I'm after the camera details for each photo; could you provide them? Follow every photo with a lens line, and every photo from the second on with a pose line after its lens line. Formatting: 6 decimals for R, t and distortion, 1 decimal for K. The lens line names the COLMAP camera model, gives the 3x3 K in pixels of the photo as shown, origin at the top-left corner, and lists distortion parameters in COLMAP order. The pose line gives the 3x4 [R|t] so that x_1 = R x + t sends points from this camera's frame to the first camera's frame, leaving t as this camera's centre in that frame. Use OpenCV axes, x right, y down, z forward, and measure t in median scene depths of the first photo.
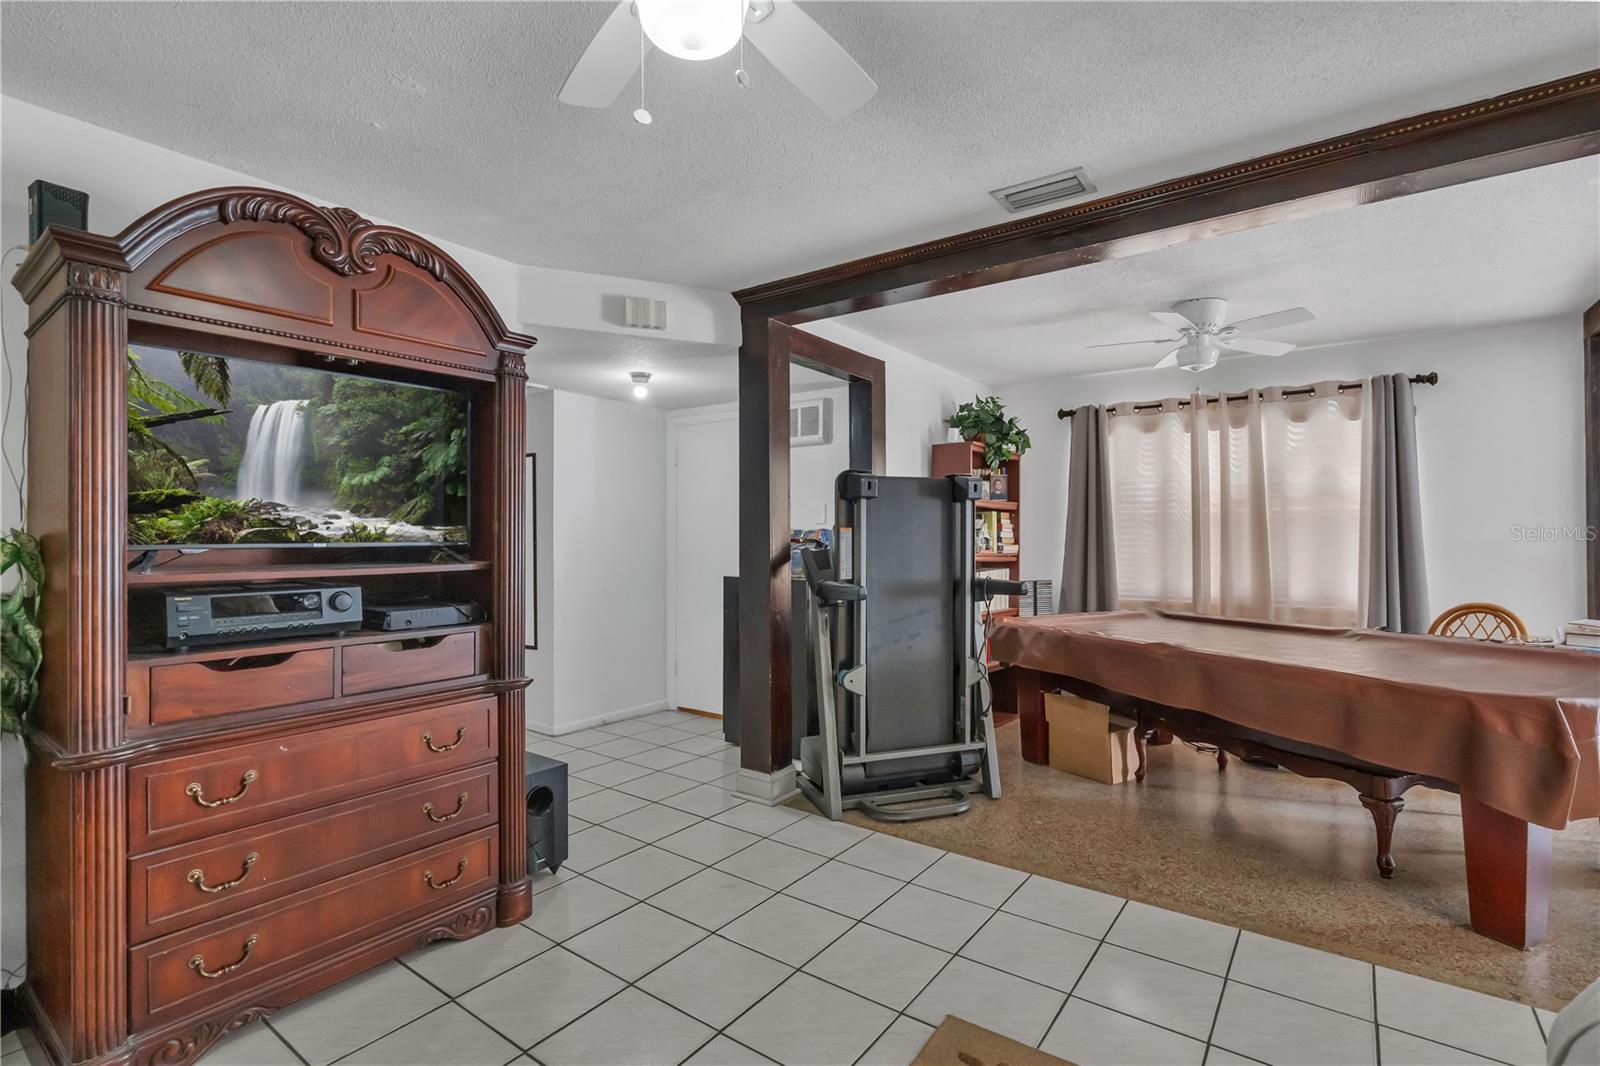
lens RADIAL K [[746.0, 0, 801.1], [0, 746.0, 529.5], [0, 0, 1]] dist [-0.004850, -0.000479]
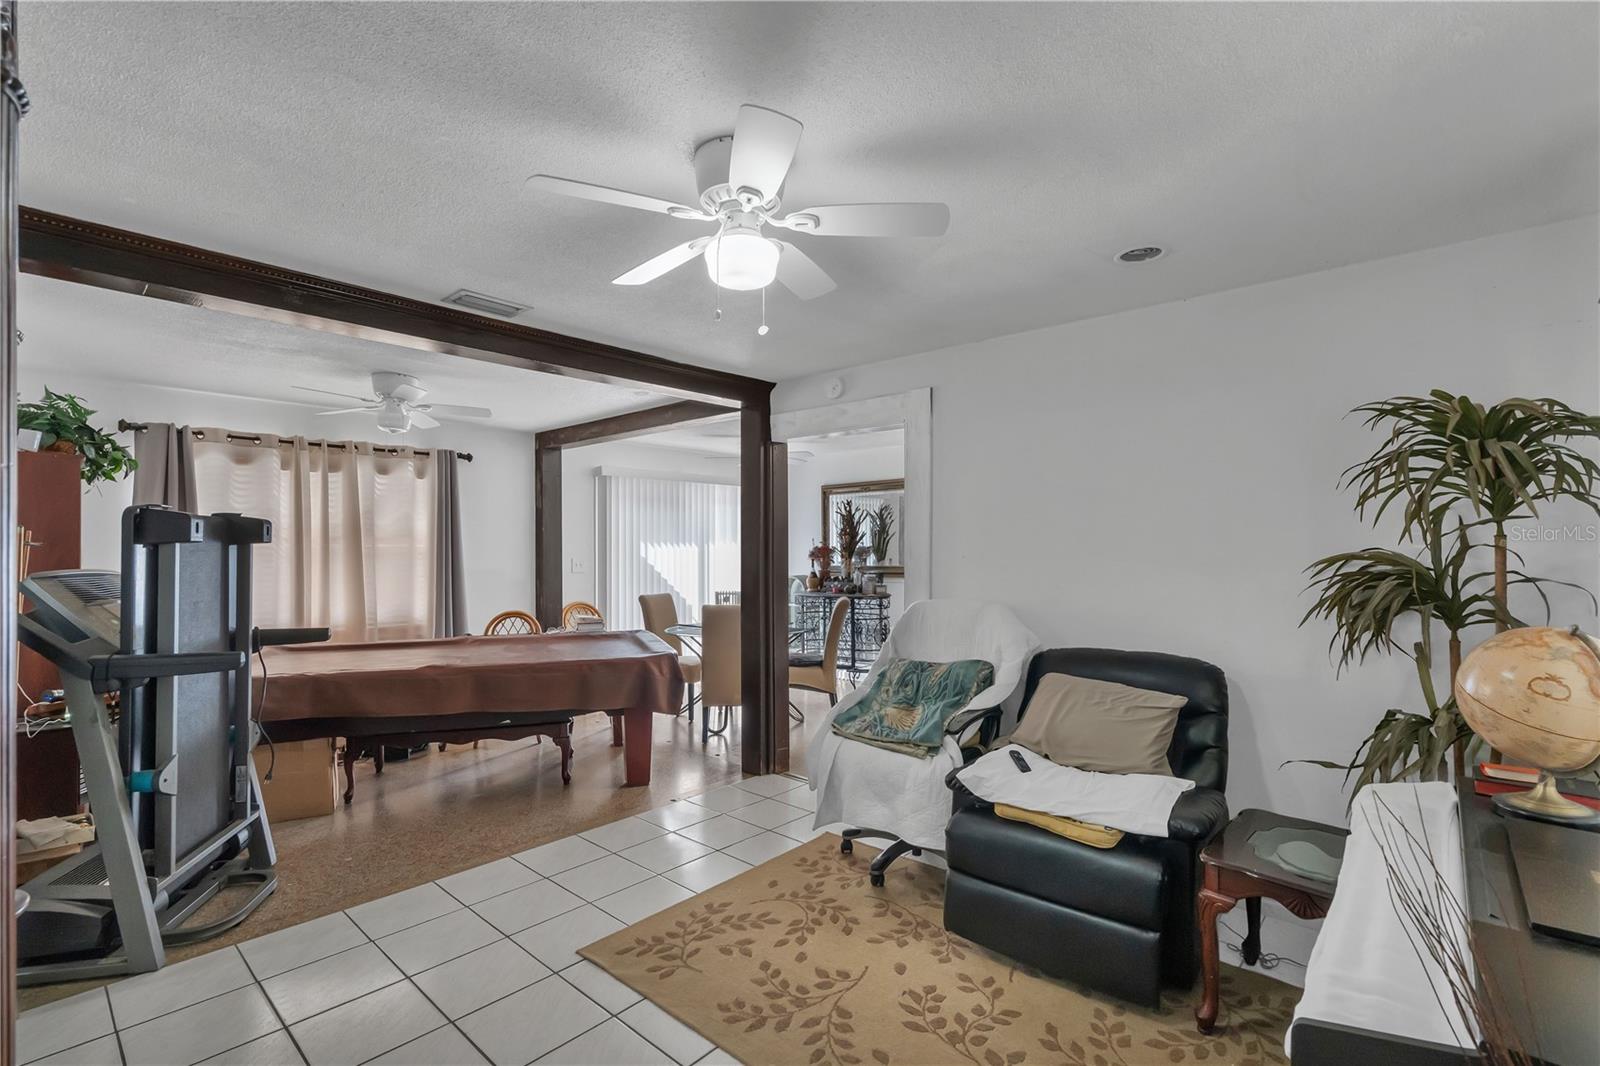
lens RADIAL K [[735.1, 0, 795.7], [0, 735.1, 546.8], [0, 0, 1]] dist [0.002205, 0.000795]
pose [[0.107342, 0.002179, 0.994220, -0.543078], [-0.010600, 0.999943, -0.001048, -0.039185], [-0.994166, -0.010426, 0.107359, 0.240262]]
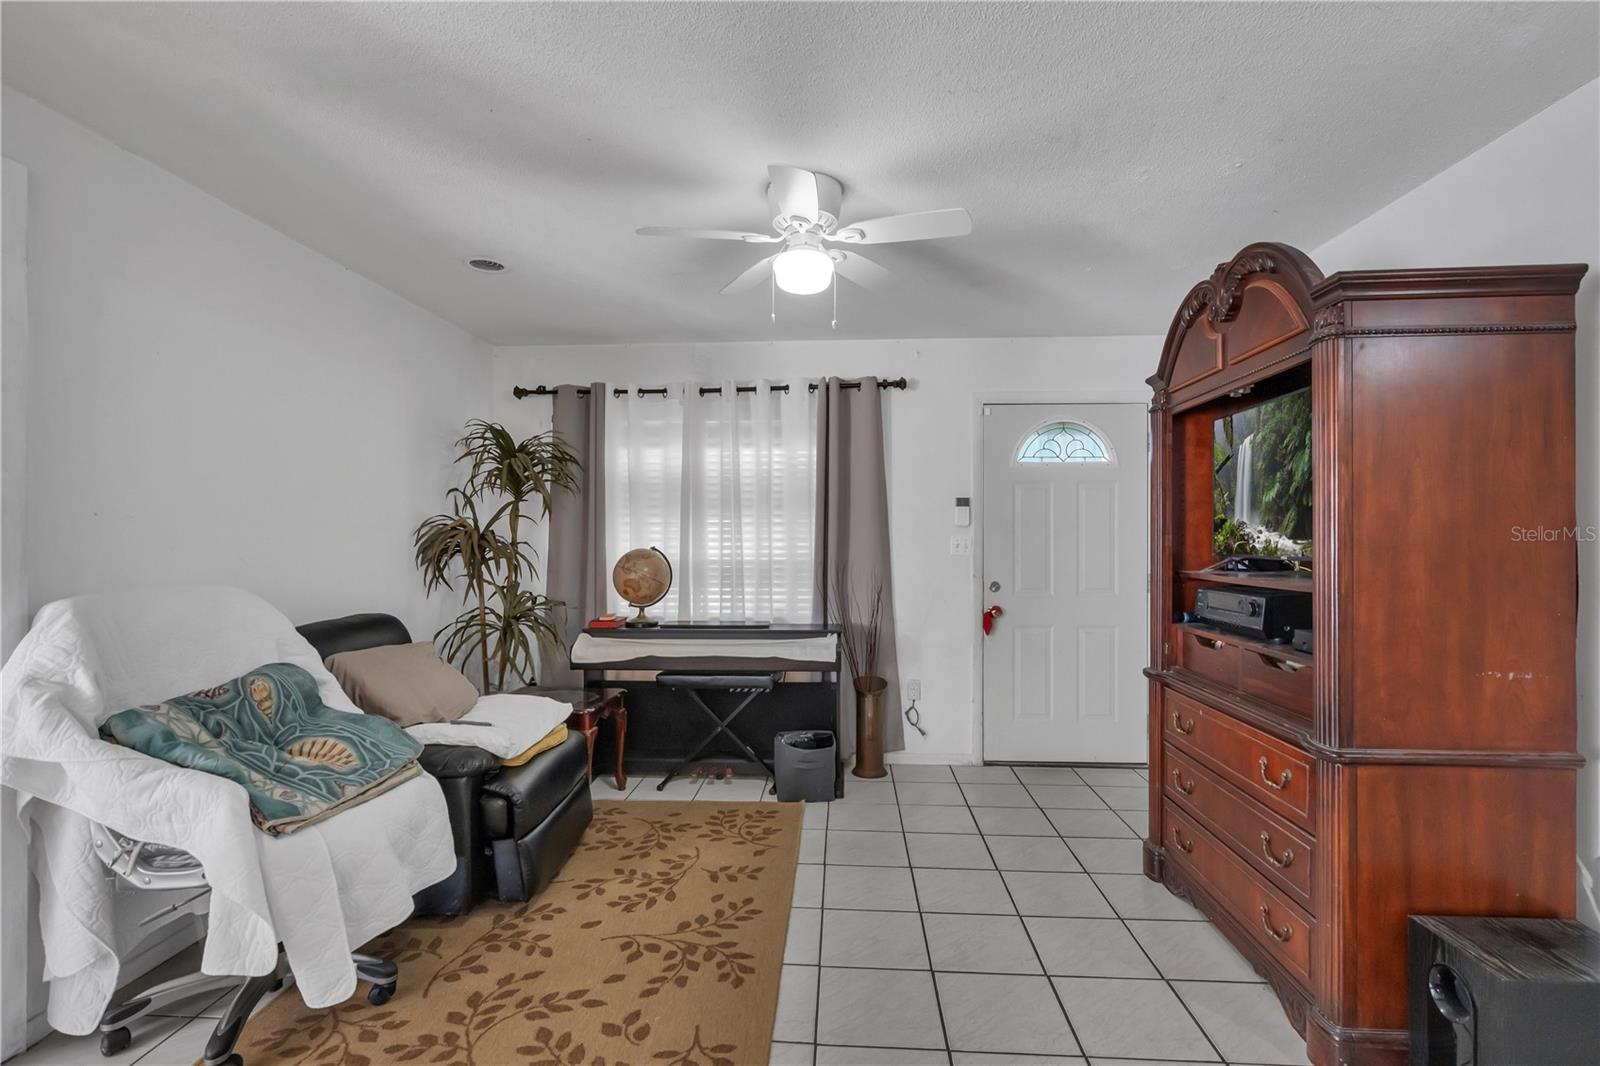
lens RADIAL K [[729.4, 0, 801.6], [0, 729.4, 532.5], [0, 0, 1]] dist [-0.004460, 0.001250]
pose [[-0.842549, 0.003780, -0.538606, 0.287101], [0.011540, 0.999873, -0.011035, -0.006460], [0.538496, -0.015513, -0.842485, 0.851317]]
